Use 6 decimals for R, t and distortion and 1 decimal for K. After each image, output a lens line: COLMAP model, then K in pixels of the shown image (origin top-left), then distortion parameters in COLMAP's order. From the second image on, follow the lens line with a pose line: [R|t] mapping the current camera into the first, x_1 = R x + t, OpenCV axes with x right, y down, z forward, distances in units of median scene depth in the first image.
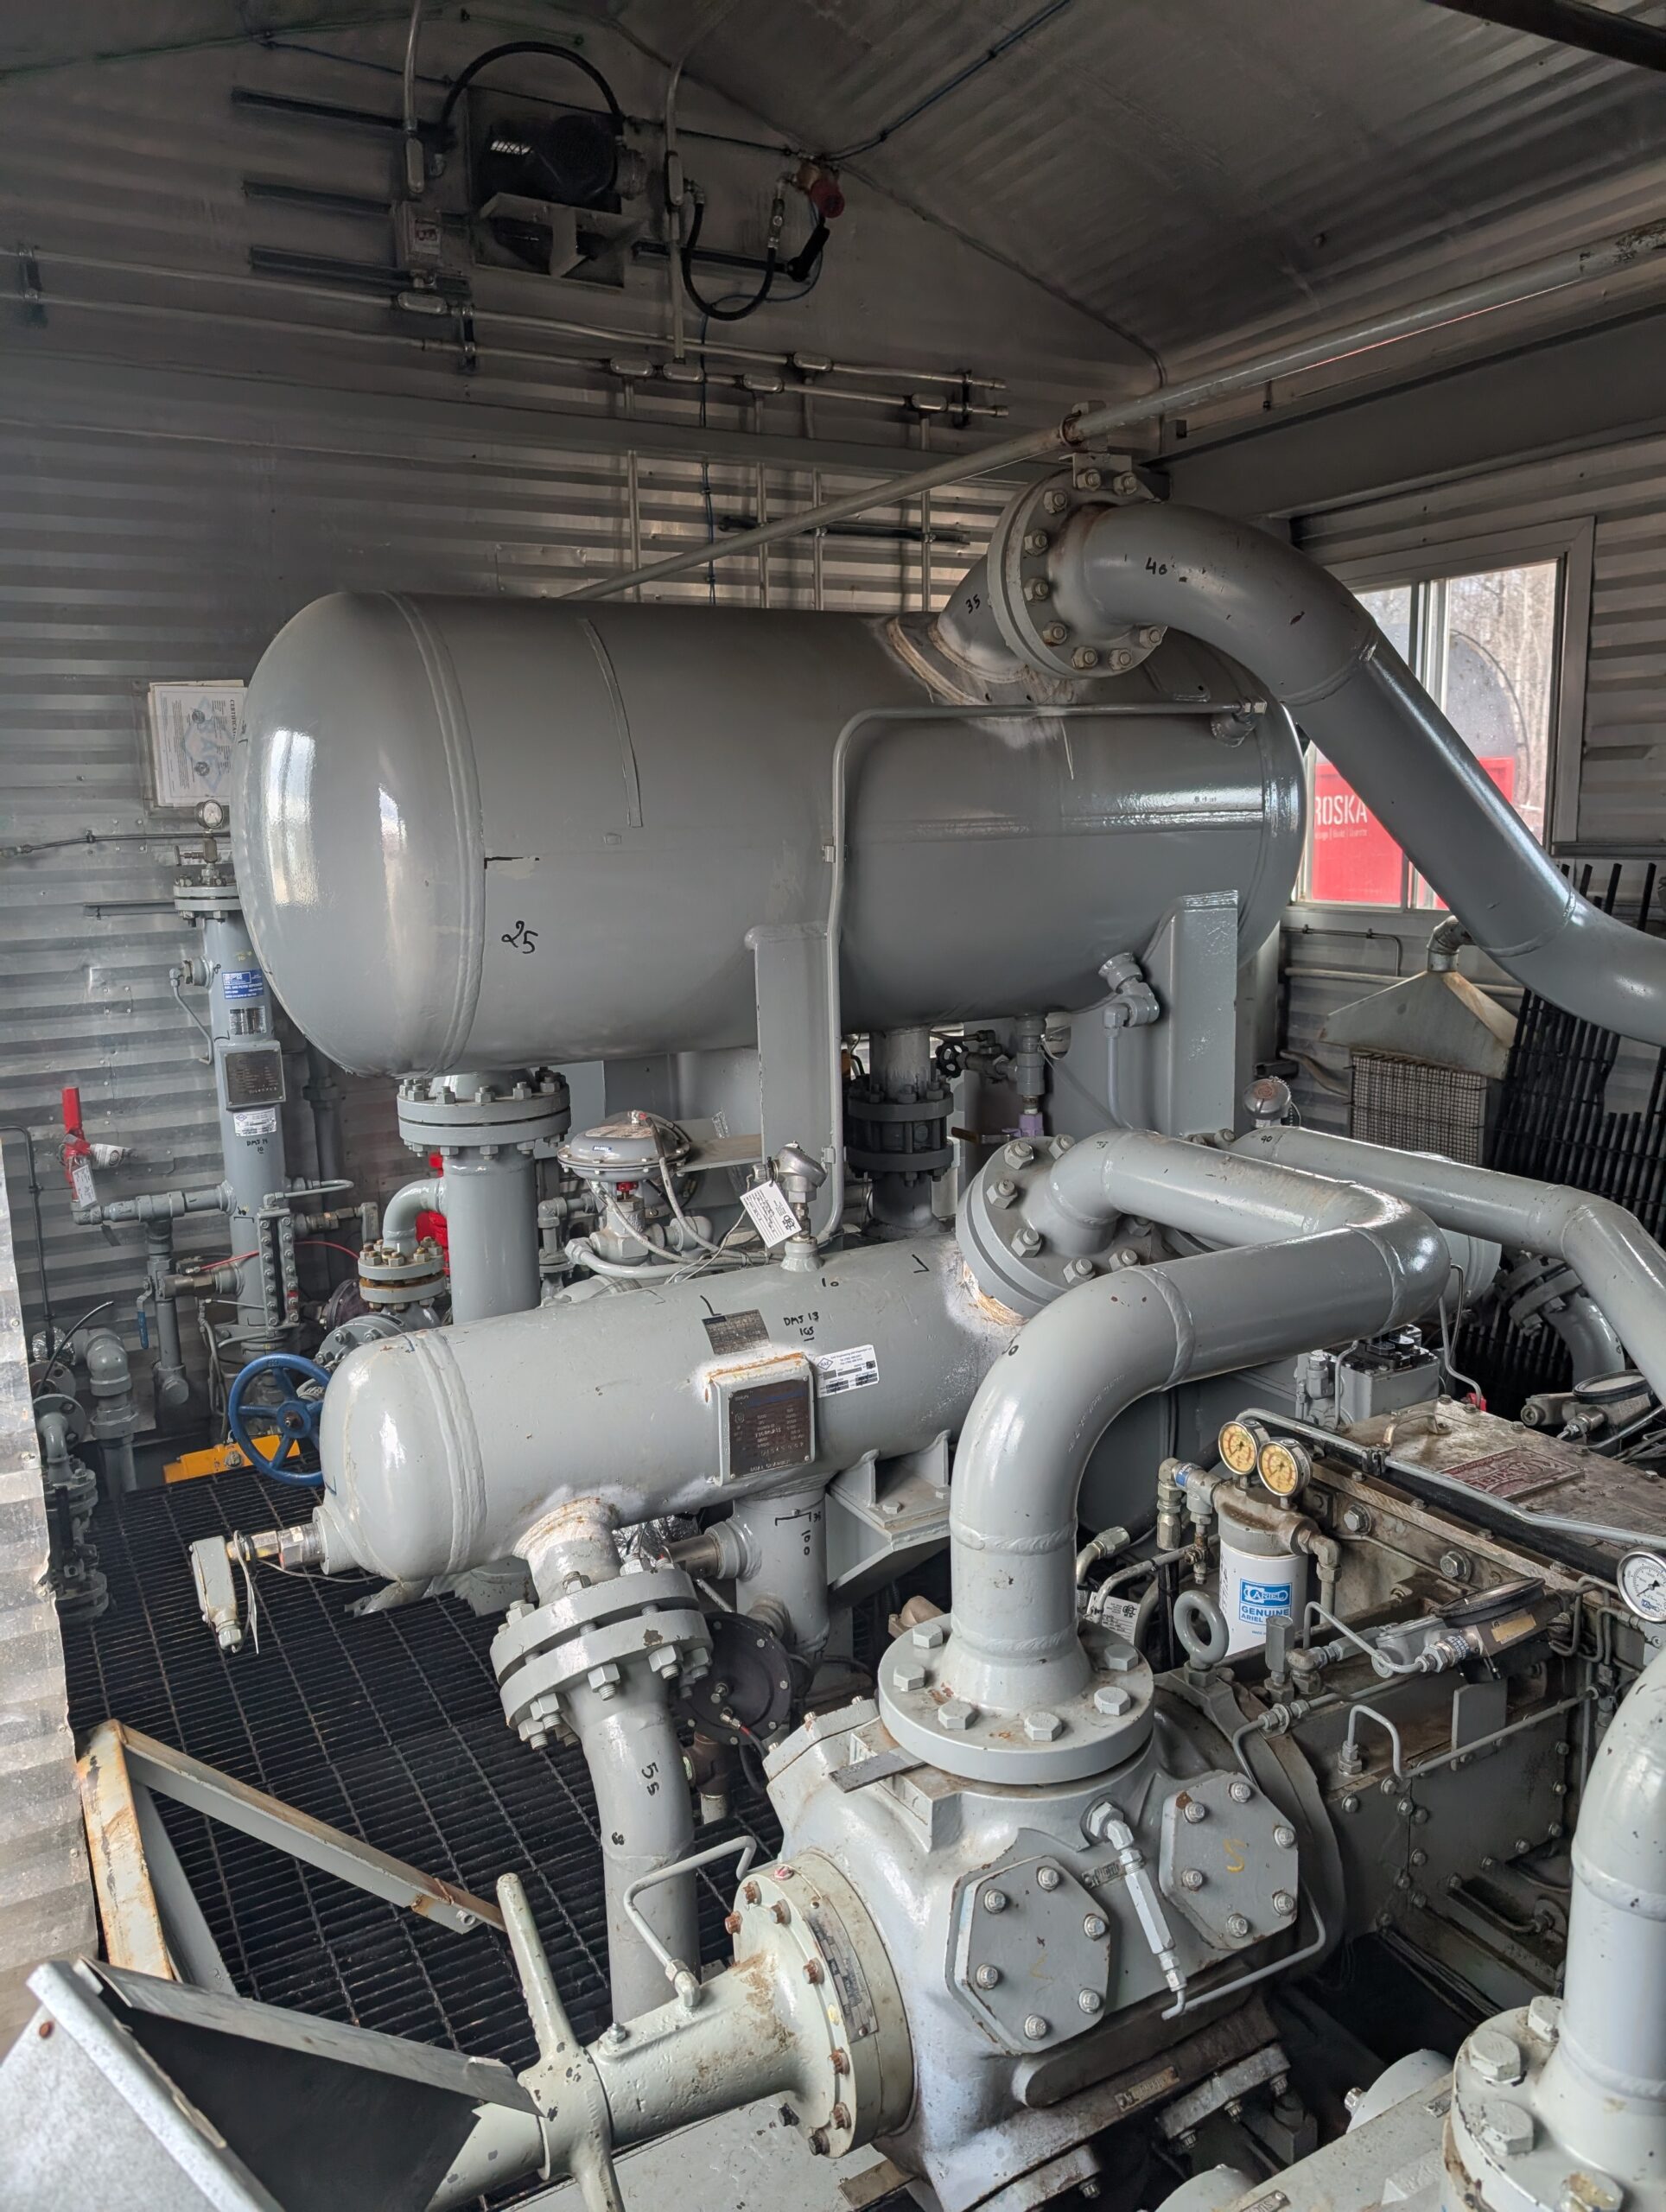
lens RADIAL K [[1602.9, 0, 843.2], [0, 1602.9, 1077.2], [0, 0, 1]] dist [0.021624, -0.021093]
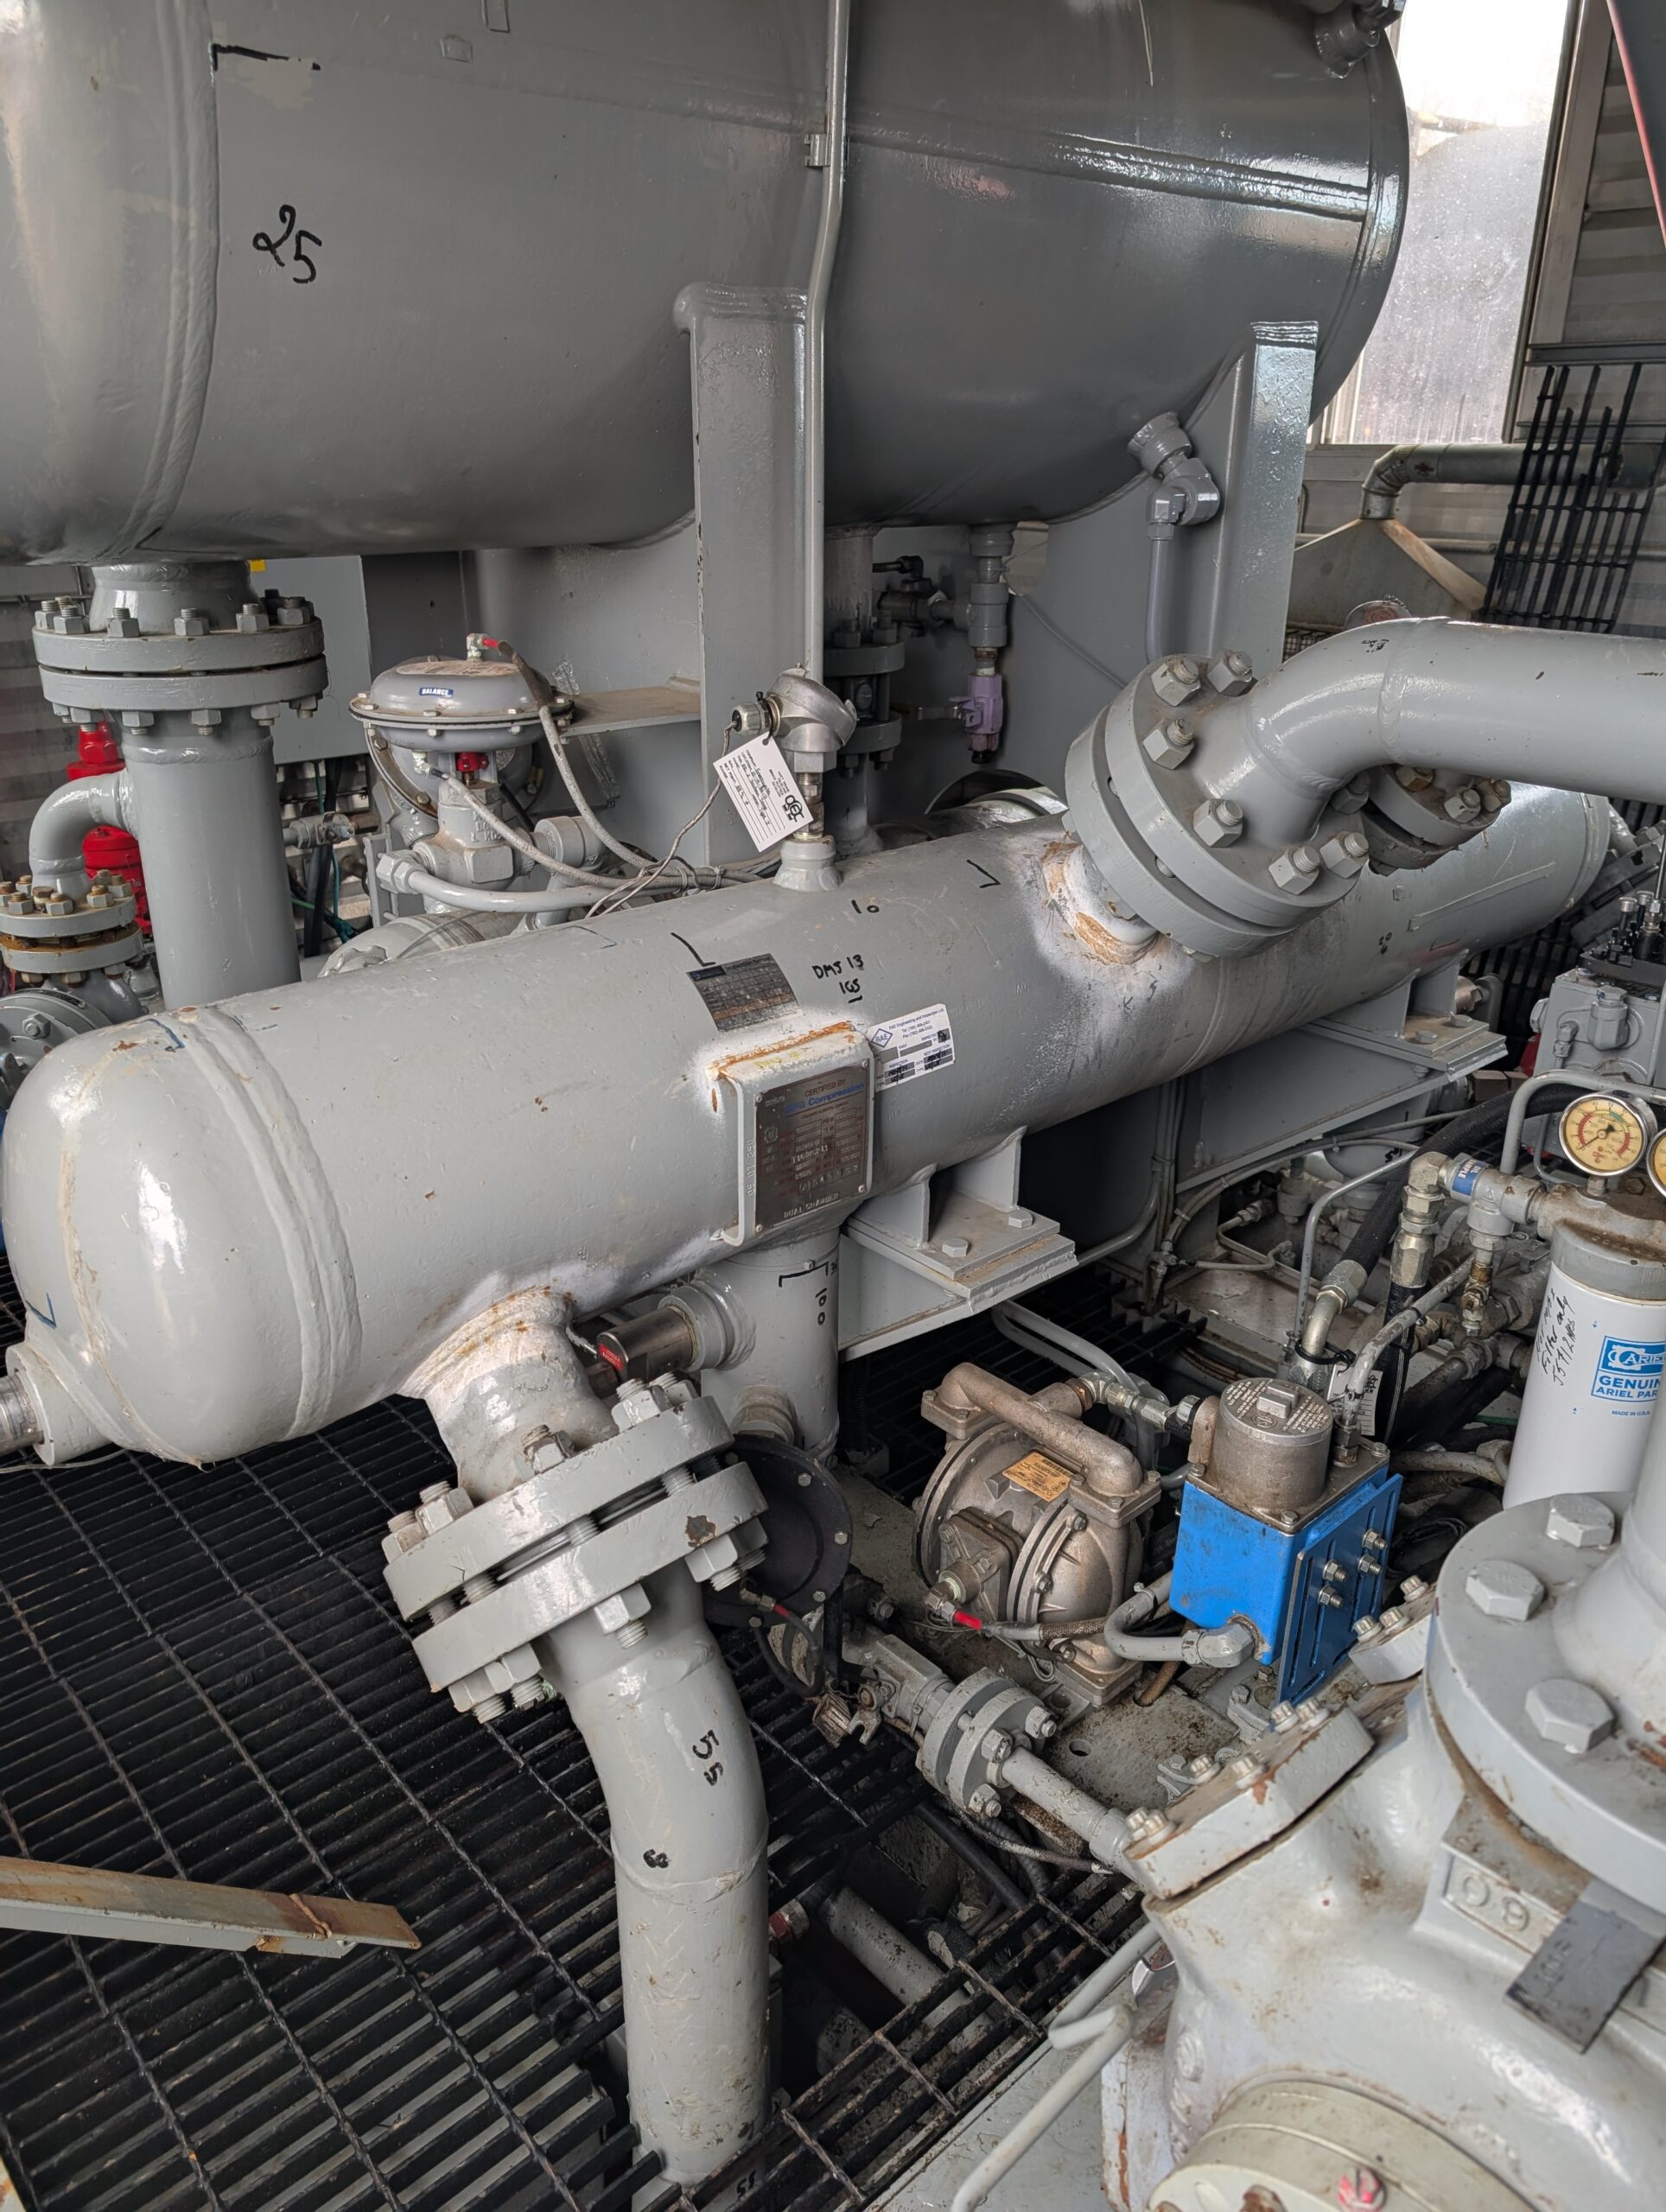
lens RADIAL K [[1612.7, 0, 828.5], [0, 1612.7, 1095.7], [0, 0, 1]] dist [0.038416, -0.041641]
pose [[0.977601, -0.056649, 0.202701, -0.159726], [0.010552, 0.975077, 0.221615, 0.066850], [-0.210203, -0.214512, 0.953834, 0.428283]]
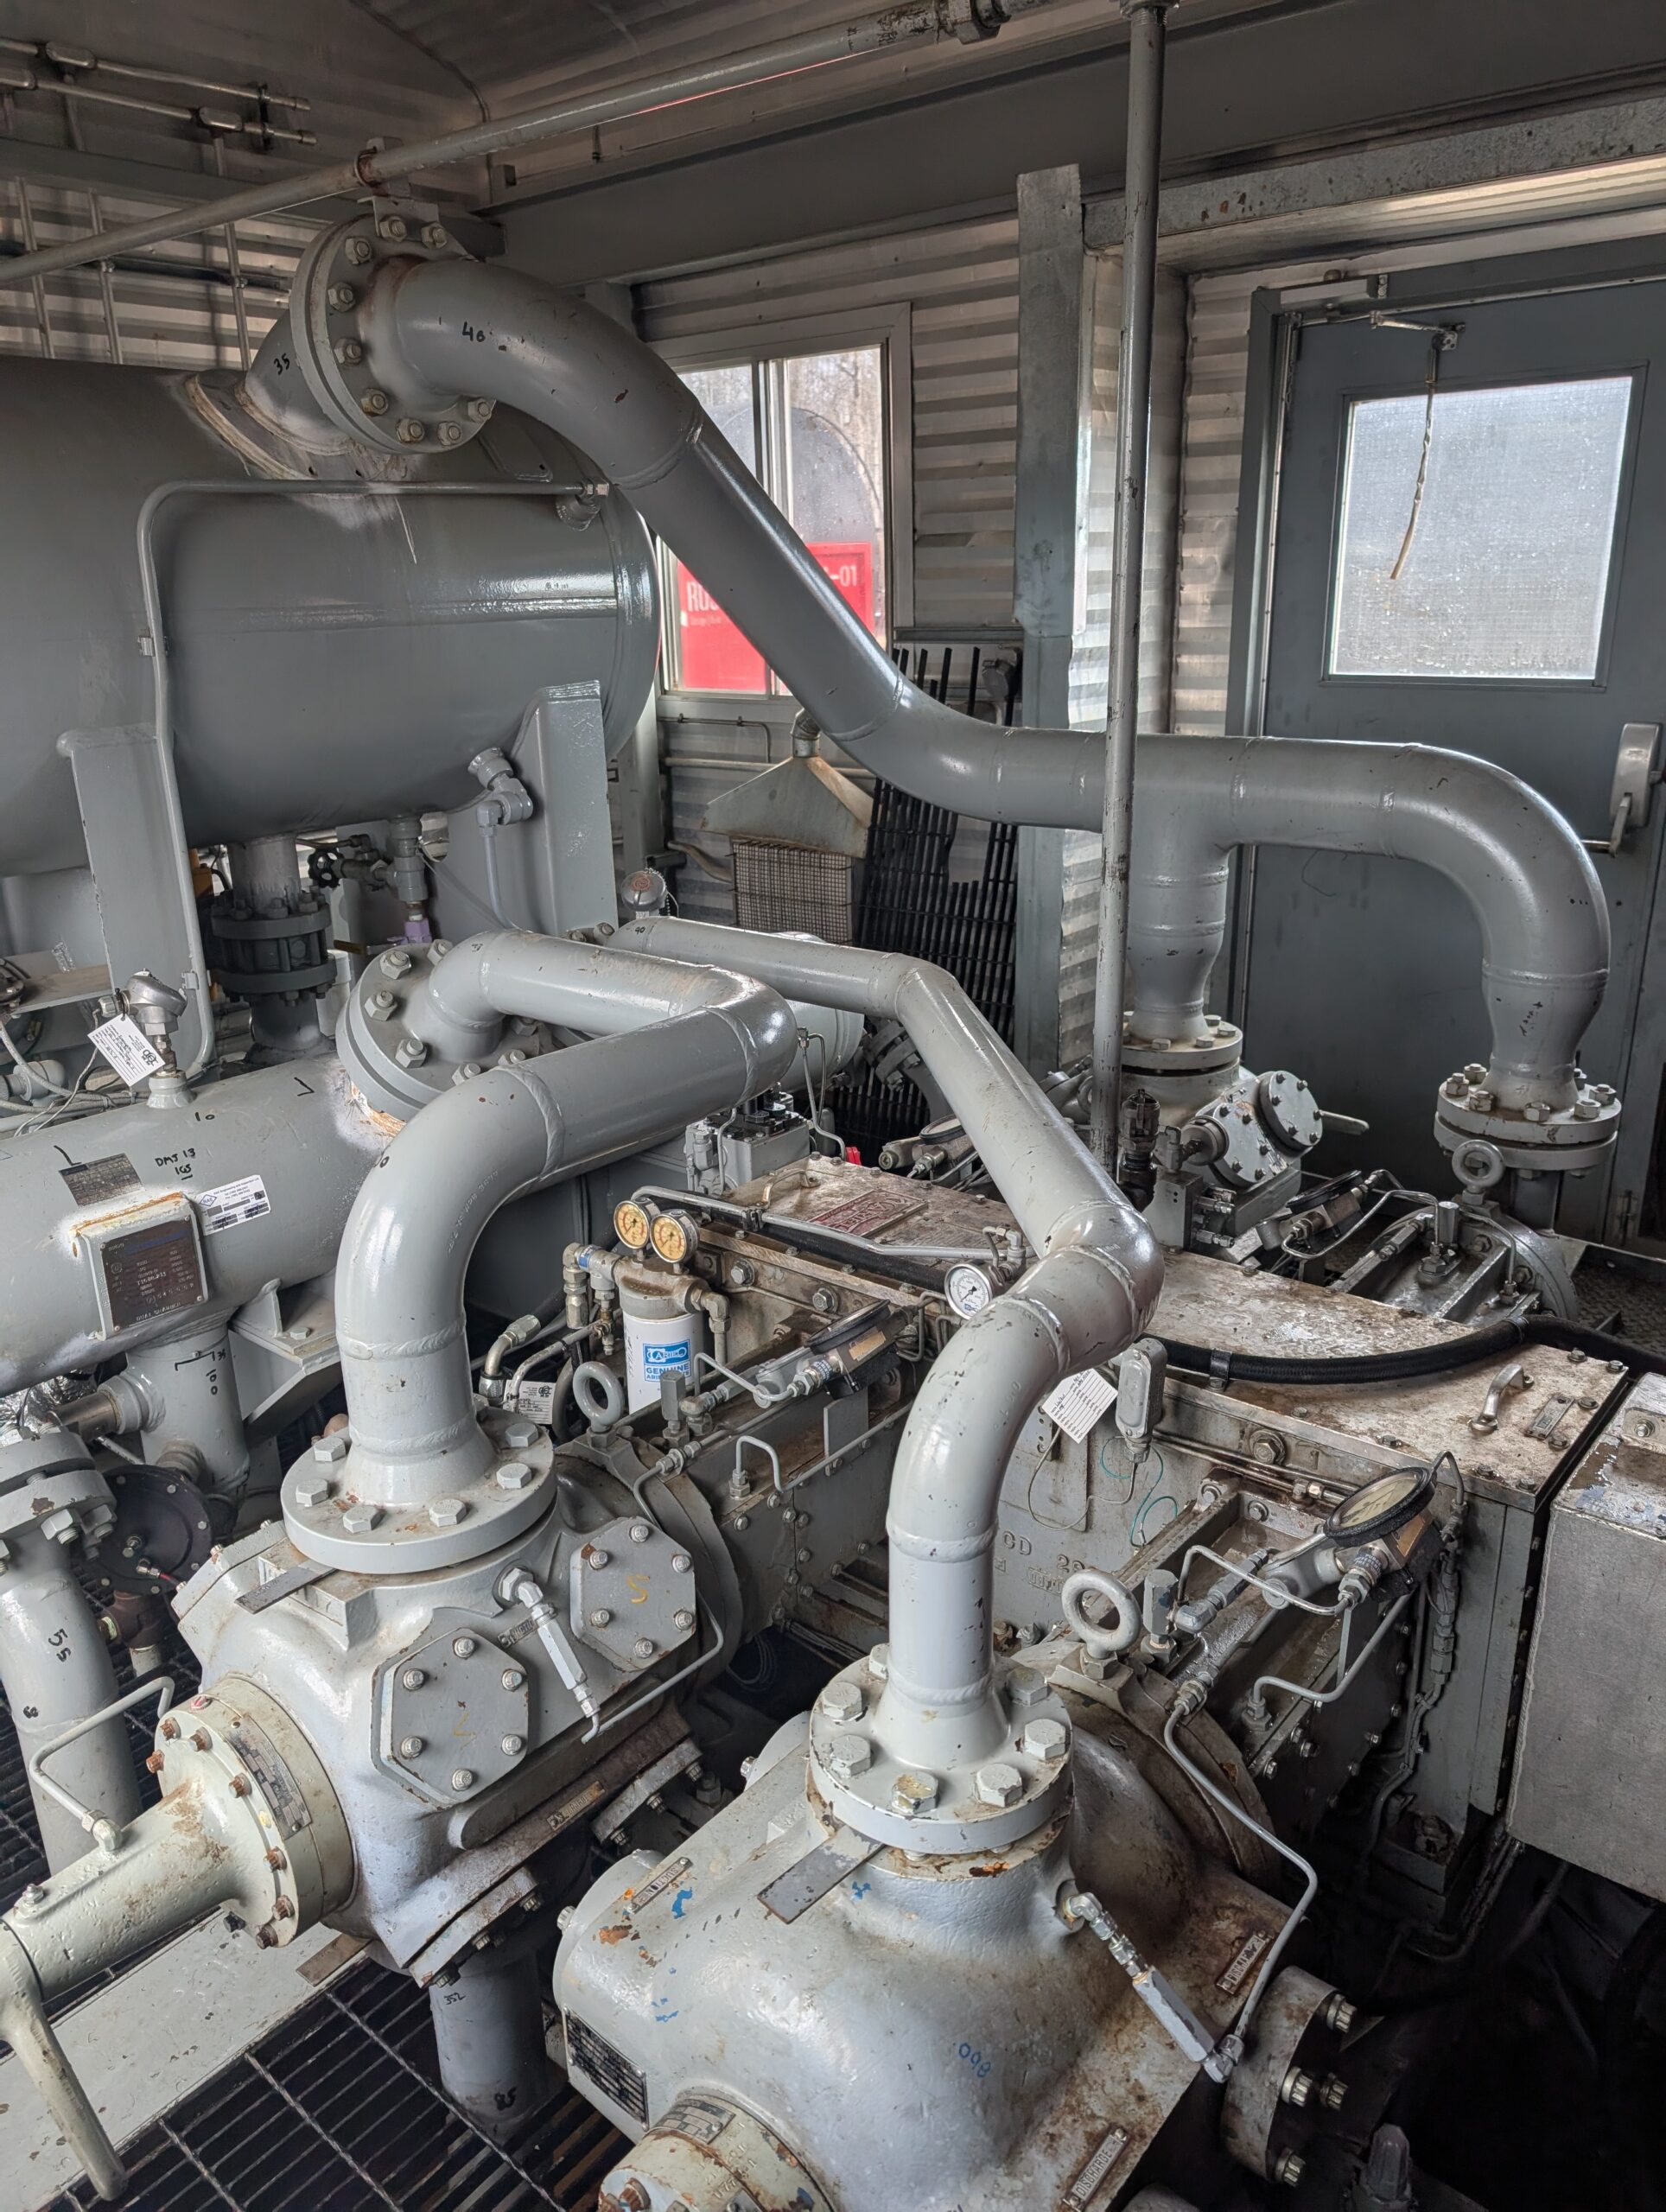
lens RADIAL K [[1599.3, 0, 833.0], [0, 1599.3, 1106.0], [0, 0, 1]] dist [0.025305, -0.025142]
pose [[0.934478, -0.111786, 0.338016, 0.020110], [0.062447, 0.986174, 0.153499, 0.000394], [-0.350501, -0.122333, 0.928538, -0.010816]]
